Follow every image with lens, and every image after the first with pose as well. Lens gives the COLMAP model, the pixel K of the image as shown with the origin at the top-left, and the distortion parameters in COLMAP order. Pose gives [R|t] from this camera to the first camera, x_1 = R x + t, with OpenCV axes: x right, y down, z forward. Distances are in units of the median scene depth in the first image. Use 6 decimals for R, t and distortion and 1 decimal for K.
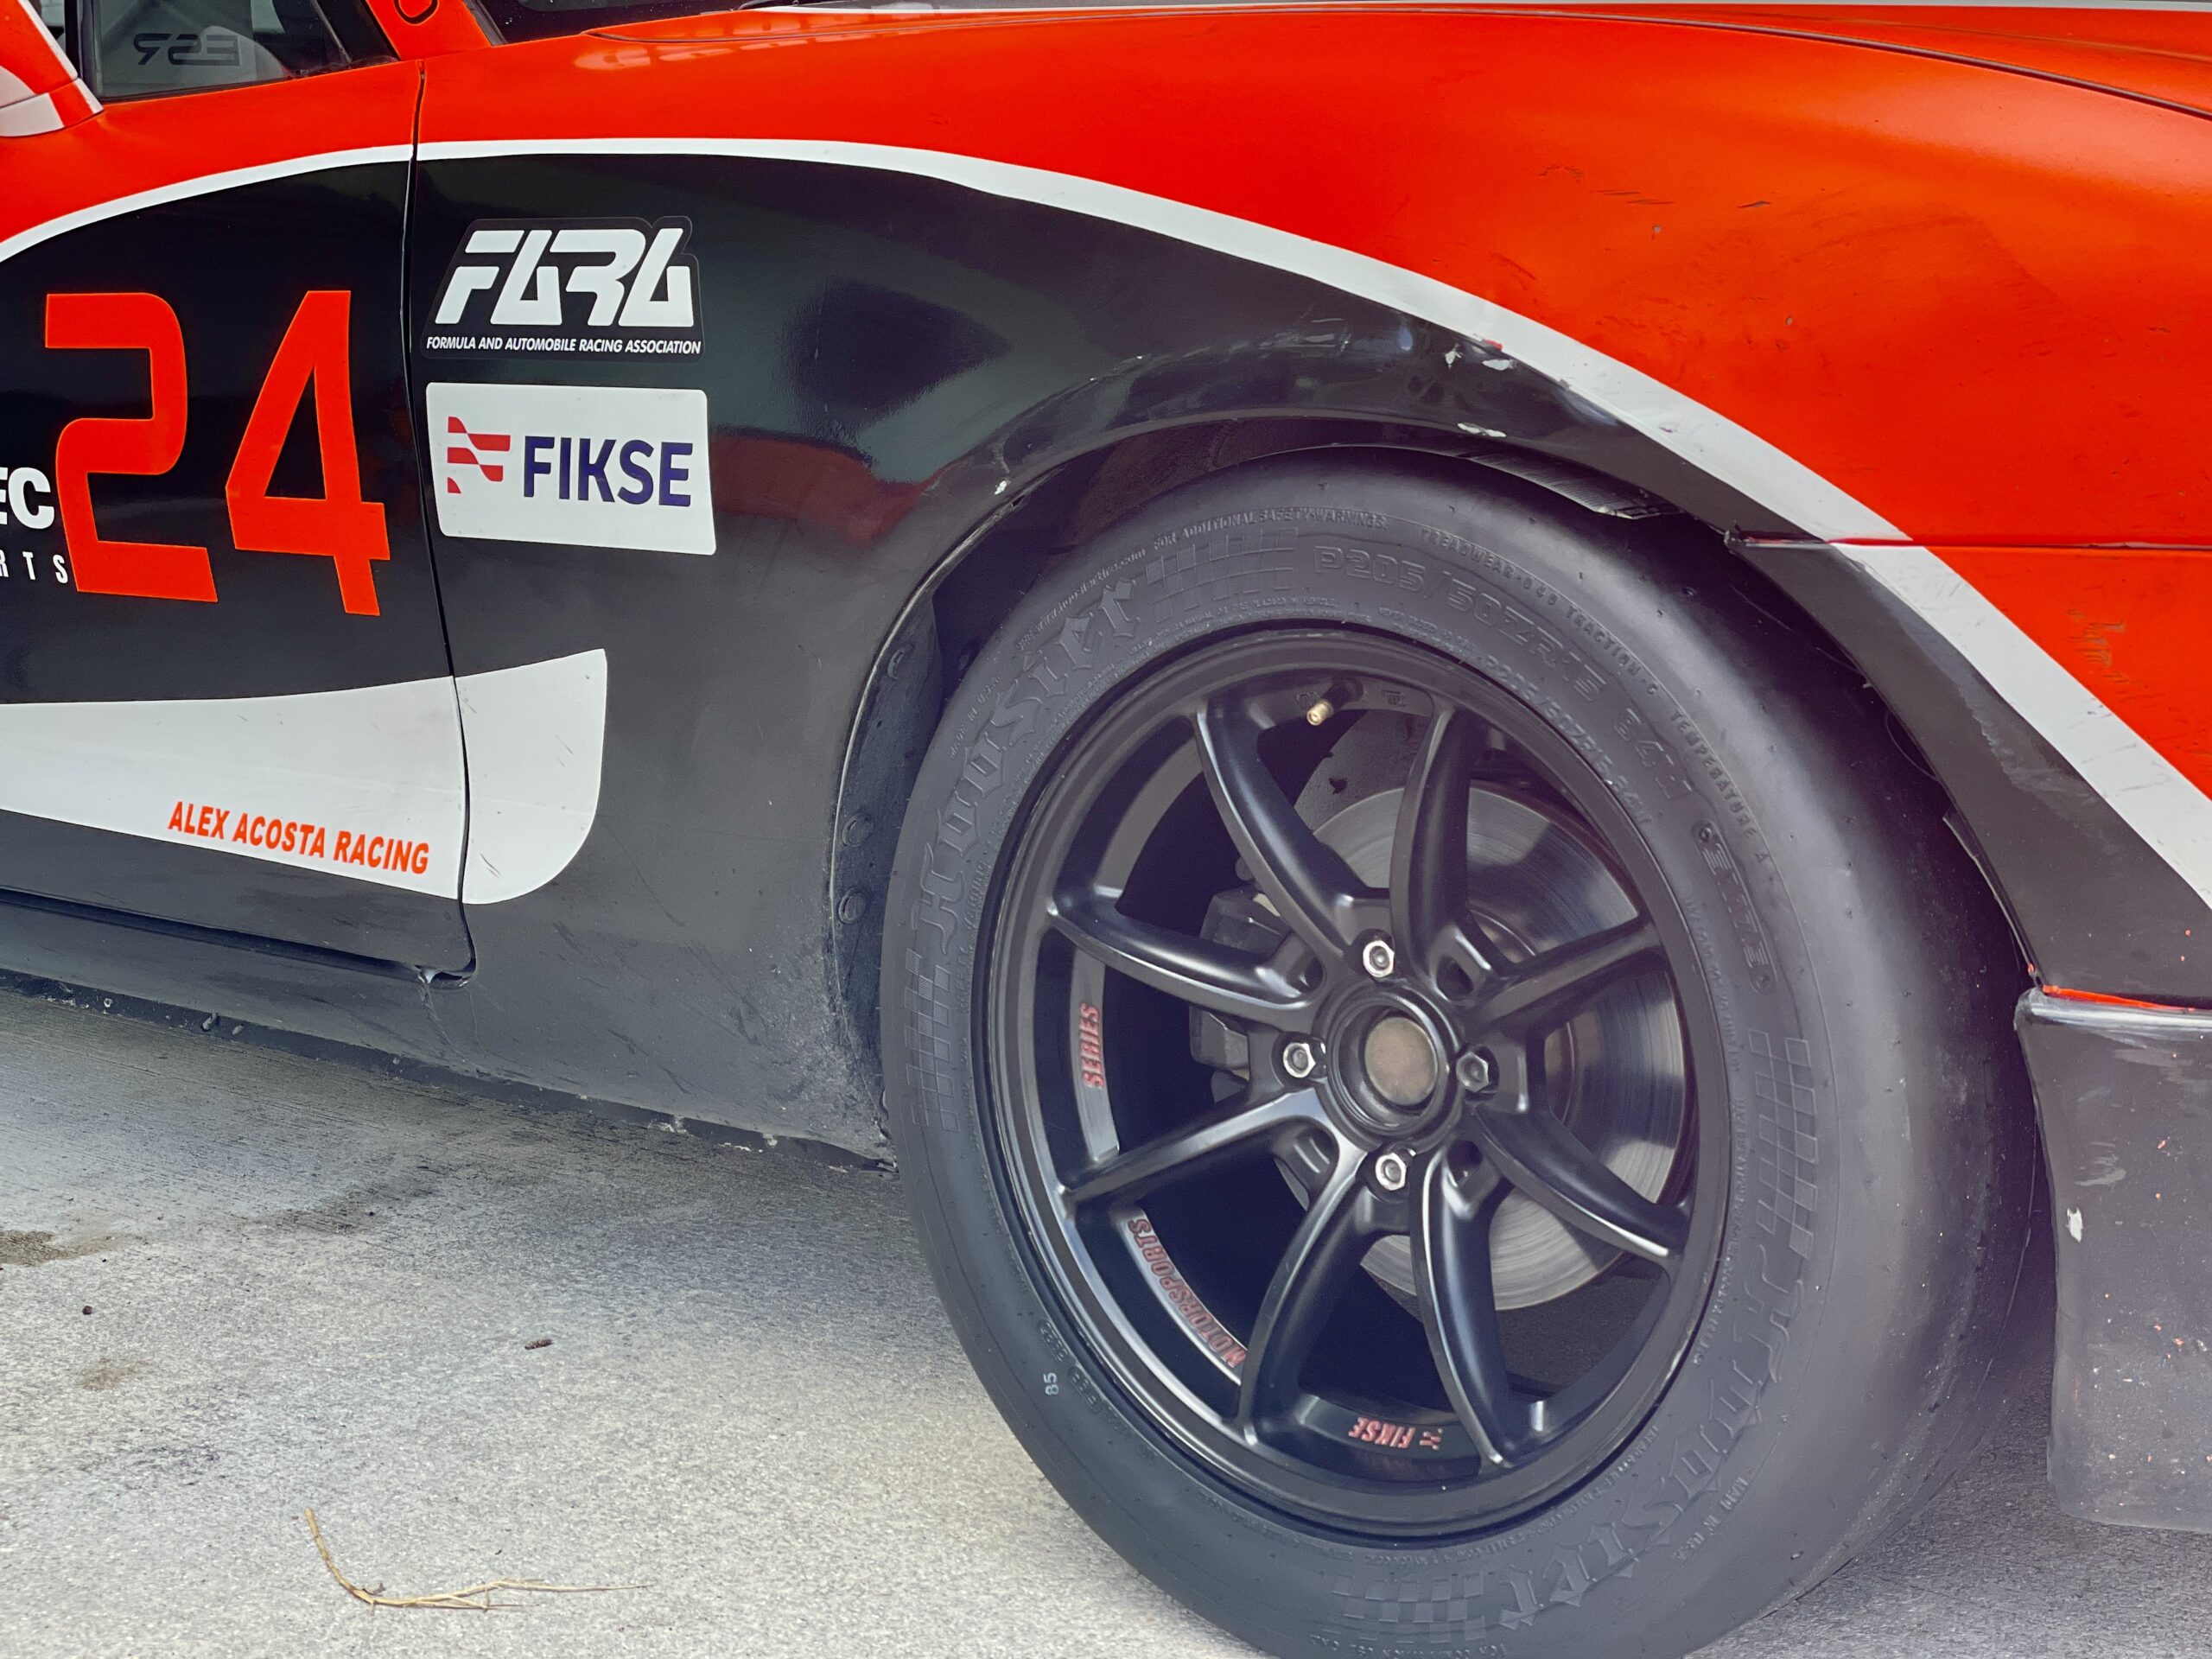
lens RADIAL K [[3308.8, 0, 1116.6], [0, 3308.8, 805.5], [0, 0, 1]] dist [0.125619, -0.023514]
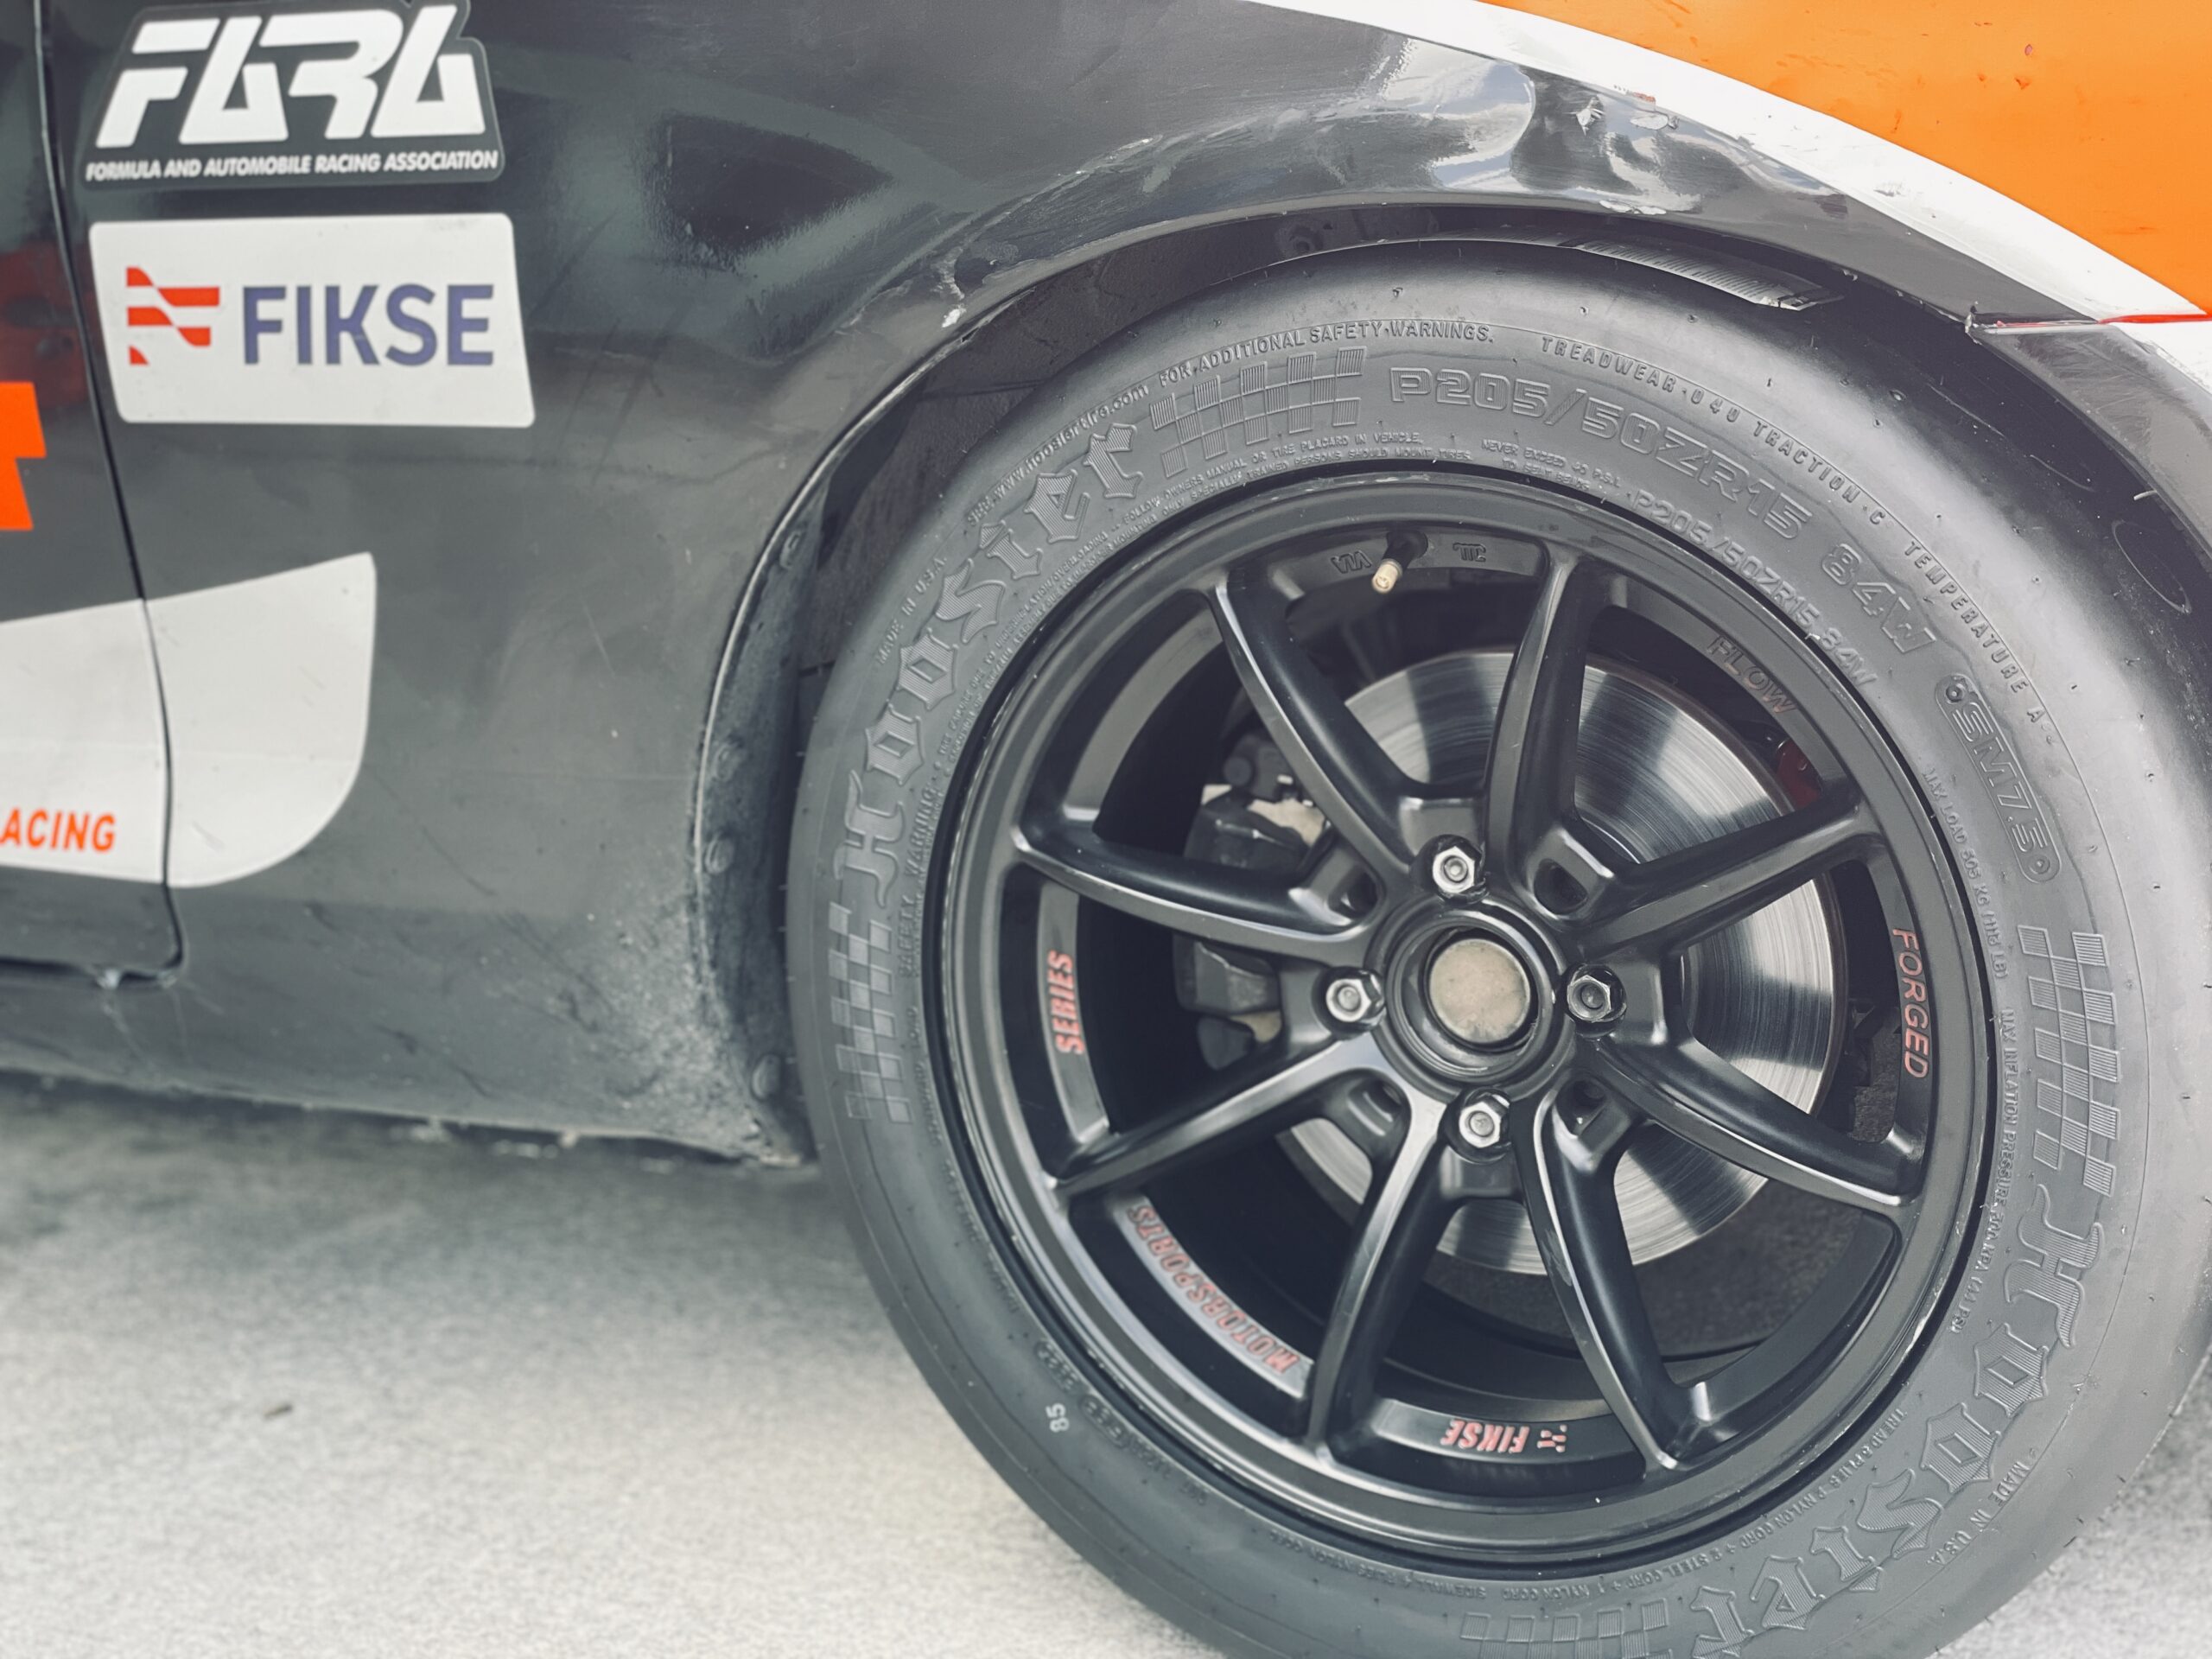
lens RADIAL K [[3341.9, 0, 1106.0], [0, 3341.9, 829.5], [0, 0, 1]] dist [0.153779, -0.377455]
pose [[0.976634, -0.082126, 0.198597, -0.152304], [0.071762, 0.995684, 0.058846, -0.016964], [-0.202573, -0.043220, 0.978313, 0.185400]]
